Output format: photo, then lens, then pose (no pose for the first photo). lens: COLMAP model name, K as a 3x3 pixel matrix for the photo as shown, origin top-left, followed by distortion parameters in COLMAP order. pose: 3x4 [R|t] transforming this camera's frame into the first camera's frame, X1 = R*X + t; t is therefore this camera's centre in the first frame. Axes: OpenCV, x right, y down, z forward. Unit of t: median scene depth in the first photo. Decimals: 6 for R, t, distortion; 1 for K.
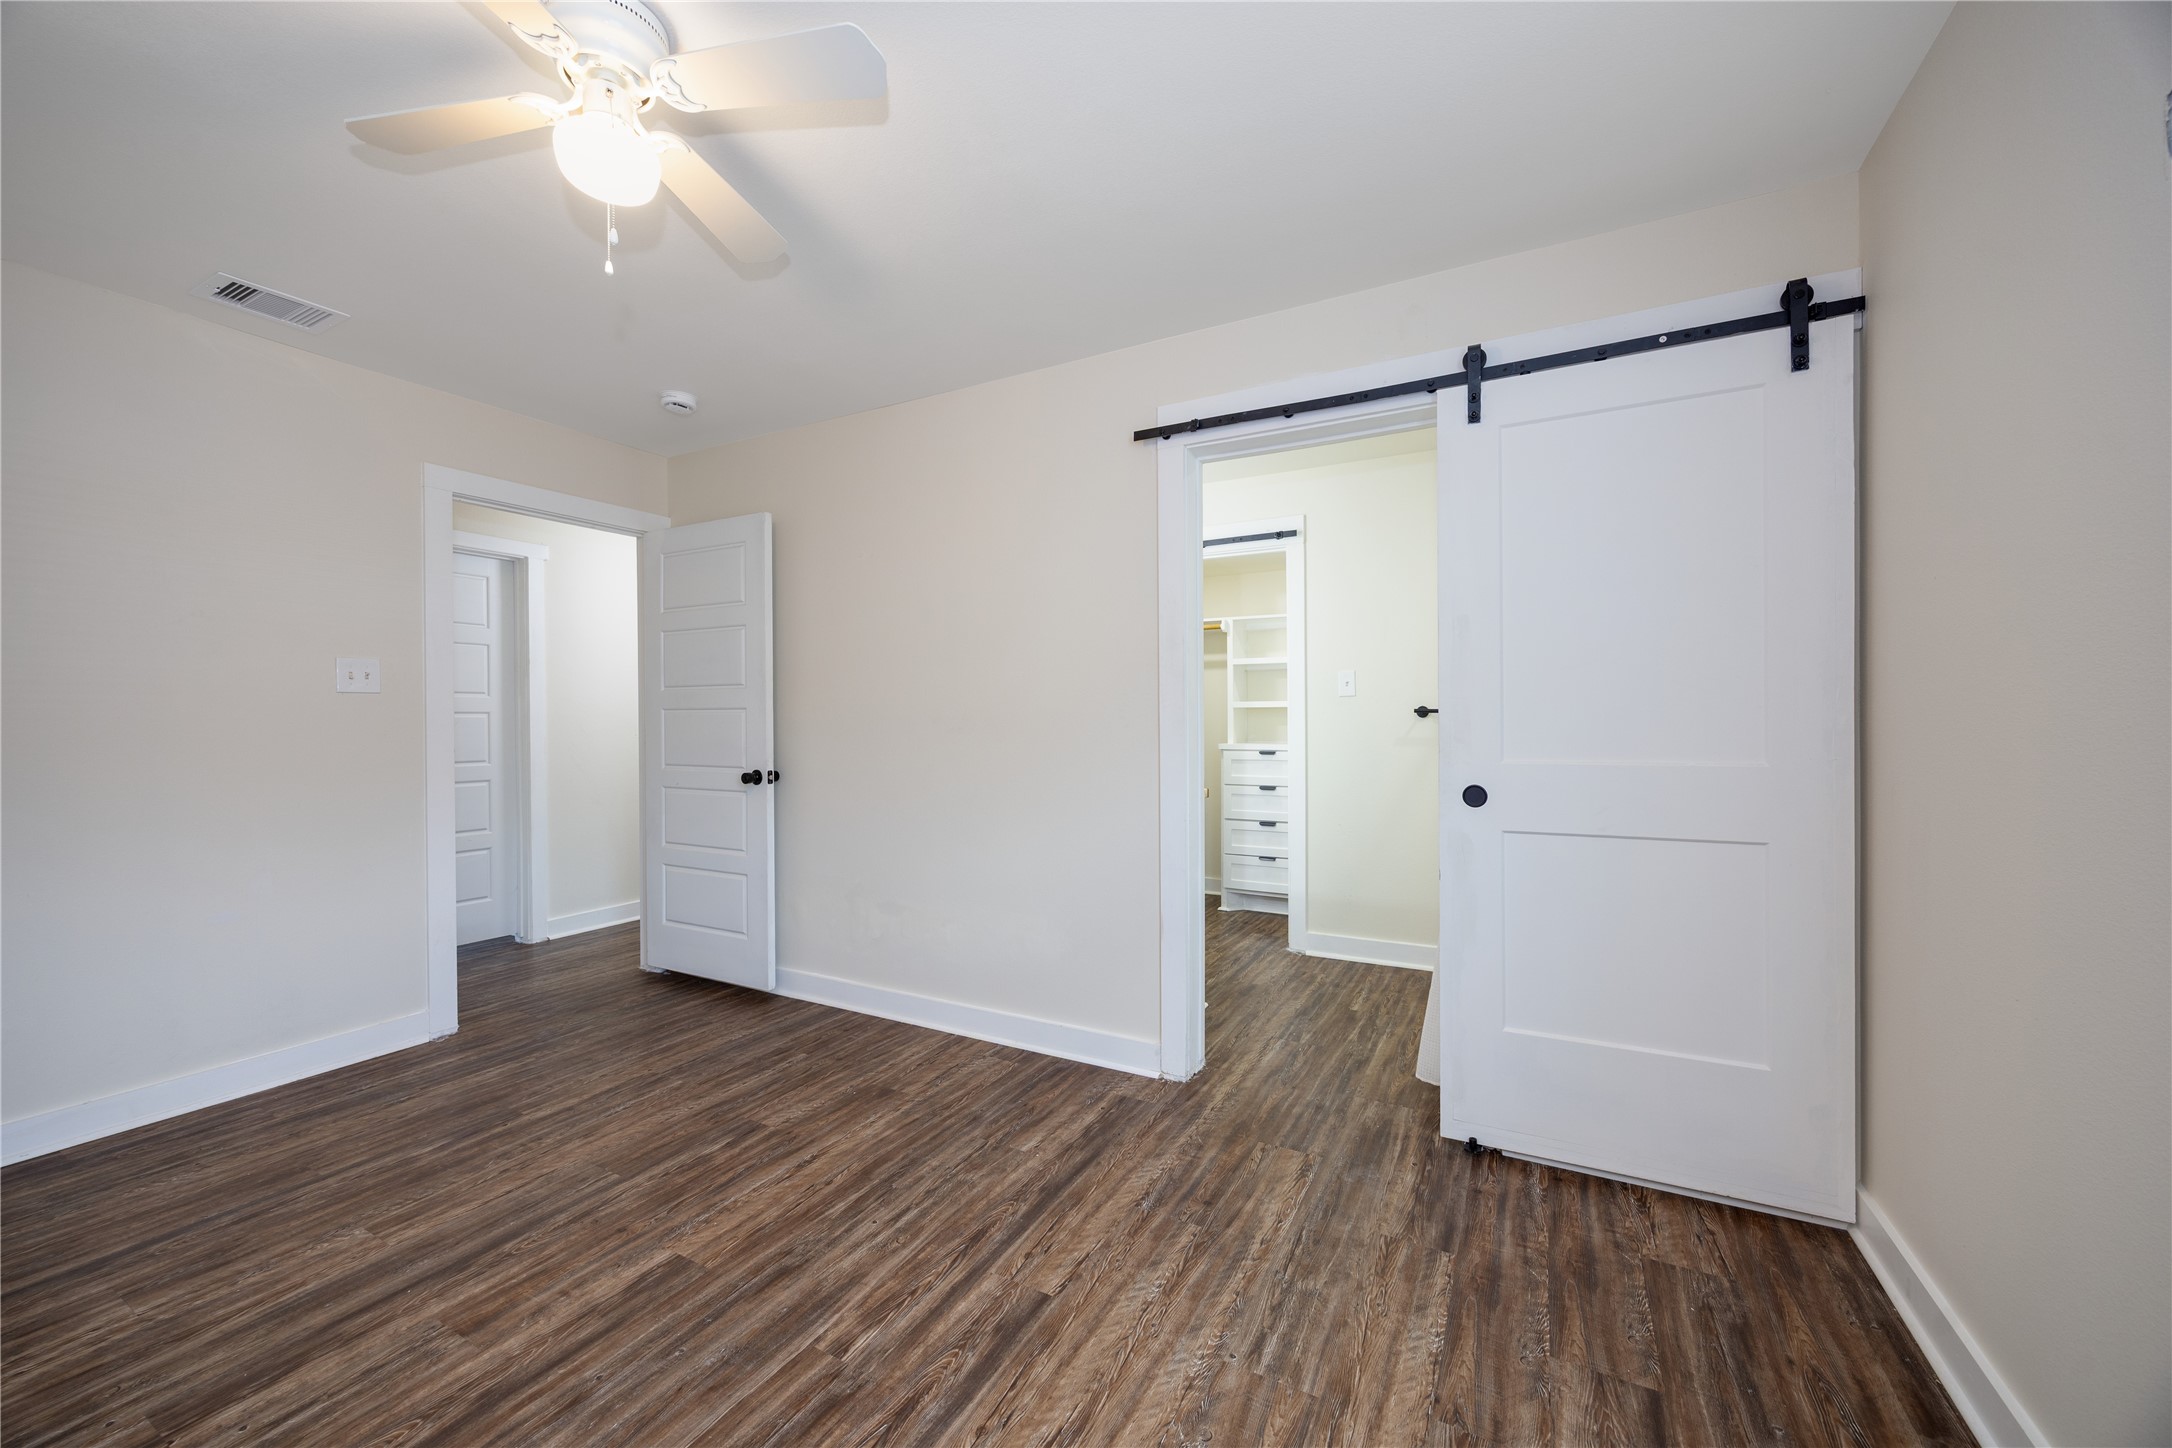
lens RADIAL K [[823.9, 0, 1093.2], [0, 823.9, 723.9], [0, 0, 1]] dist [-0.004607, -0.000124]
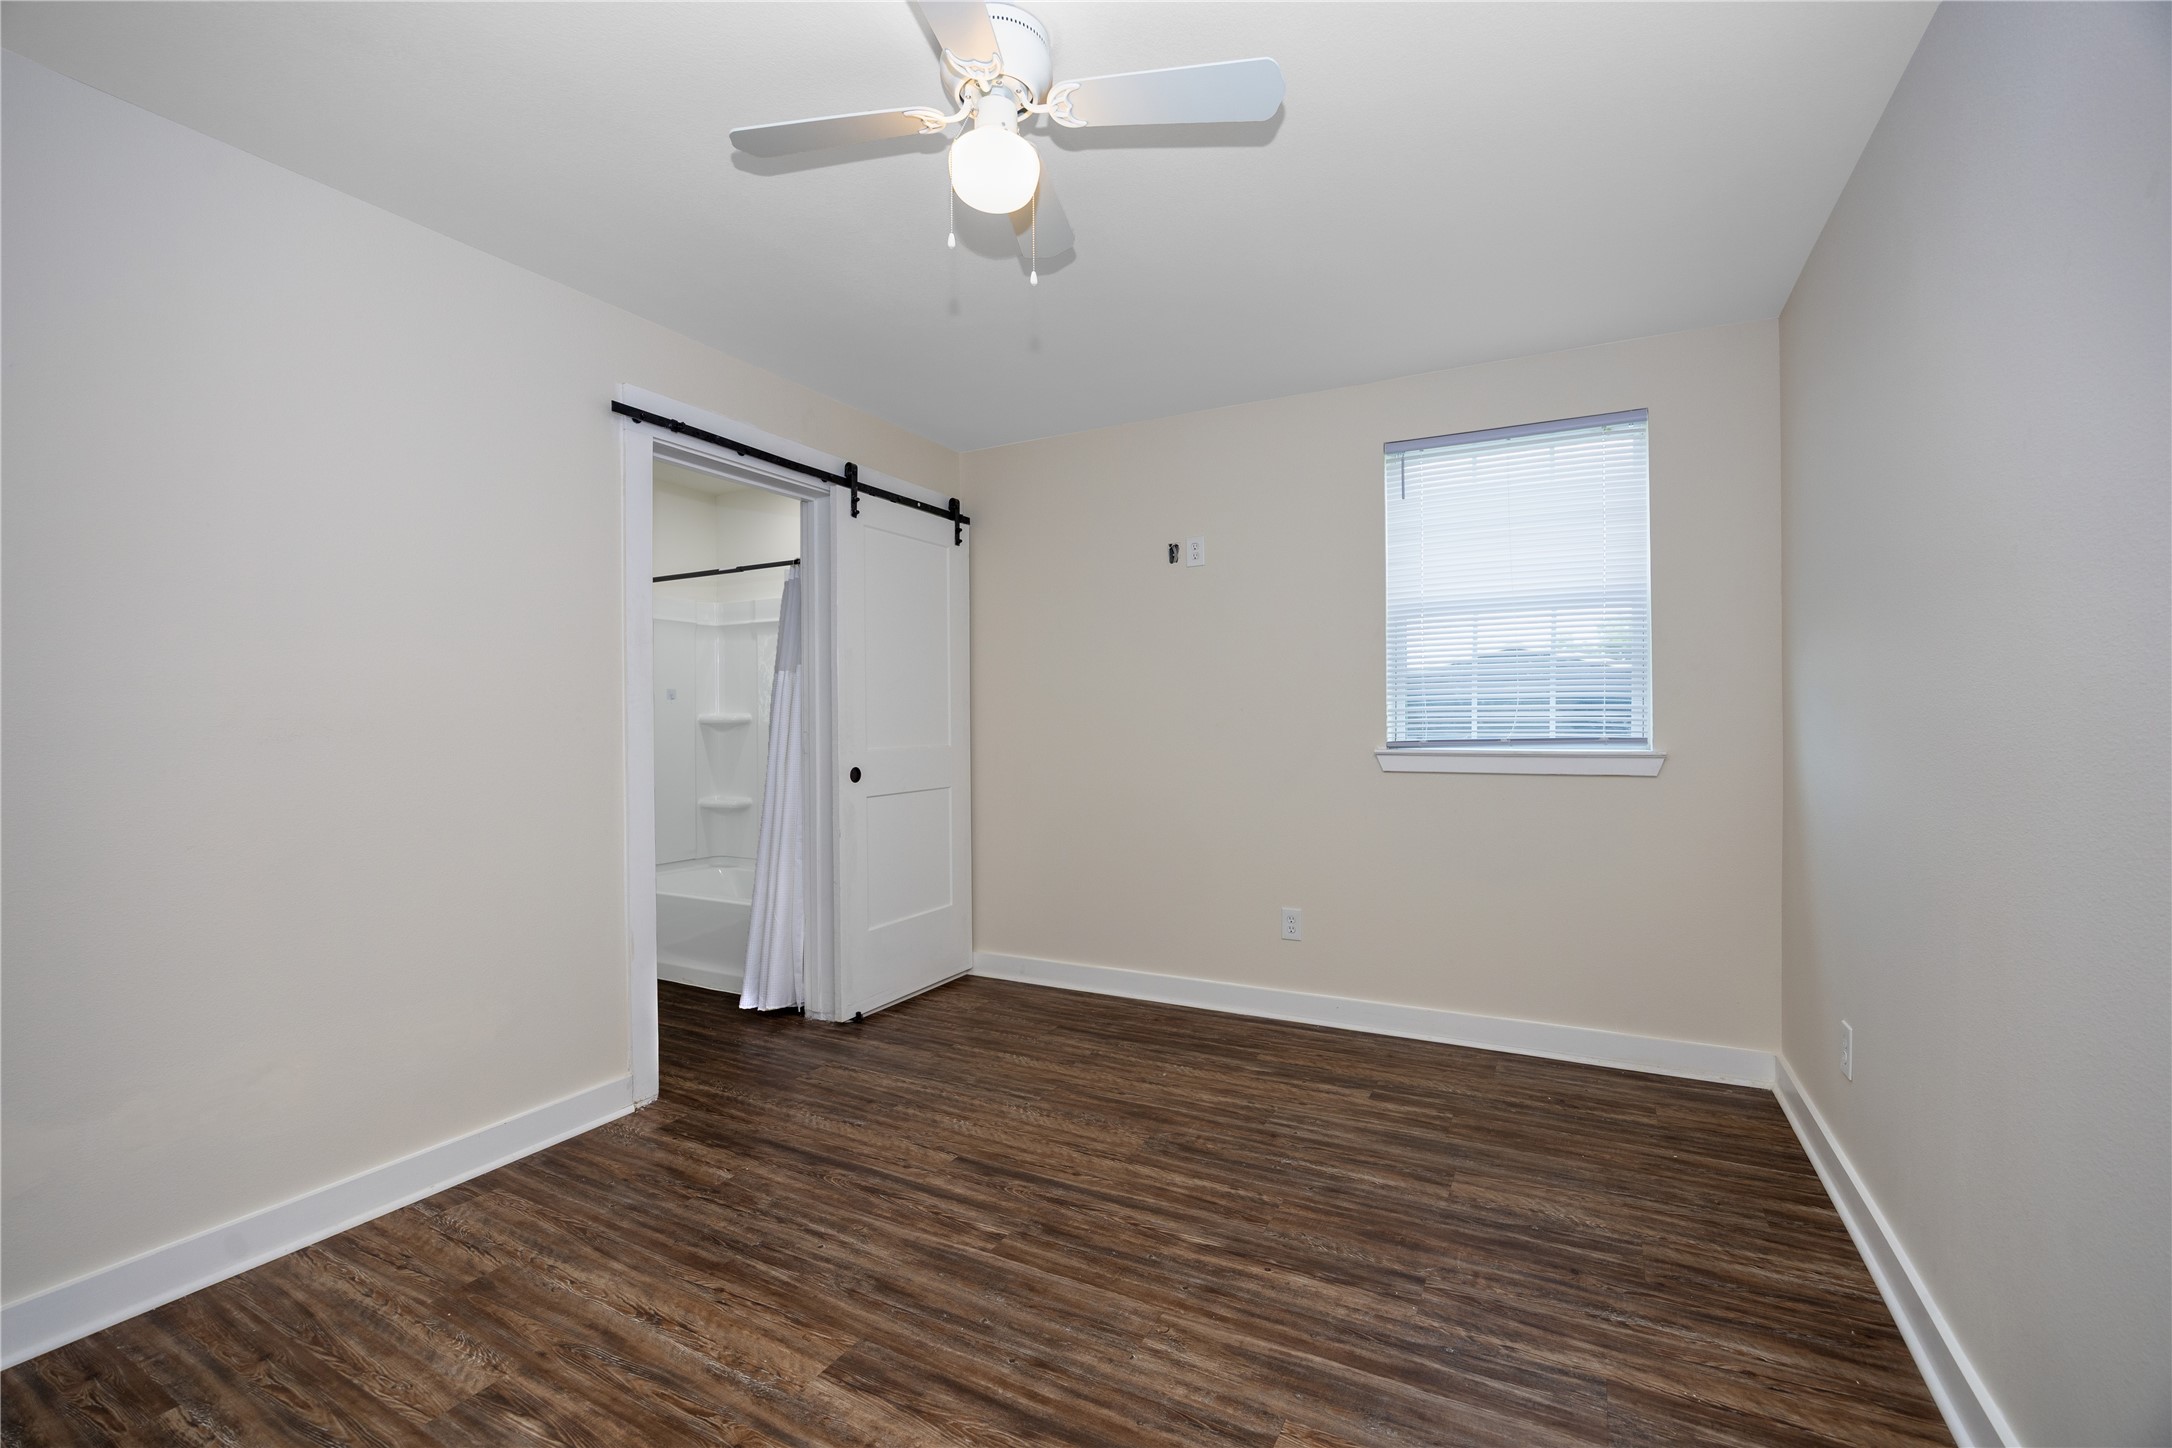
lens RADIAL K [[952.7, 0, 1074.3], [0, 952.7, 728.0], [0, 0, 1]] dist [-0.020014, 0.002934]
pose [[-0.007656, -0.002032, 0.999969, -1.410523], [0.010721, 0.999940, 0.002114, 0.006551], [-0.999913, 0.010737, -0.007634, 0.733098]]
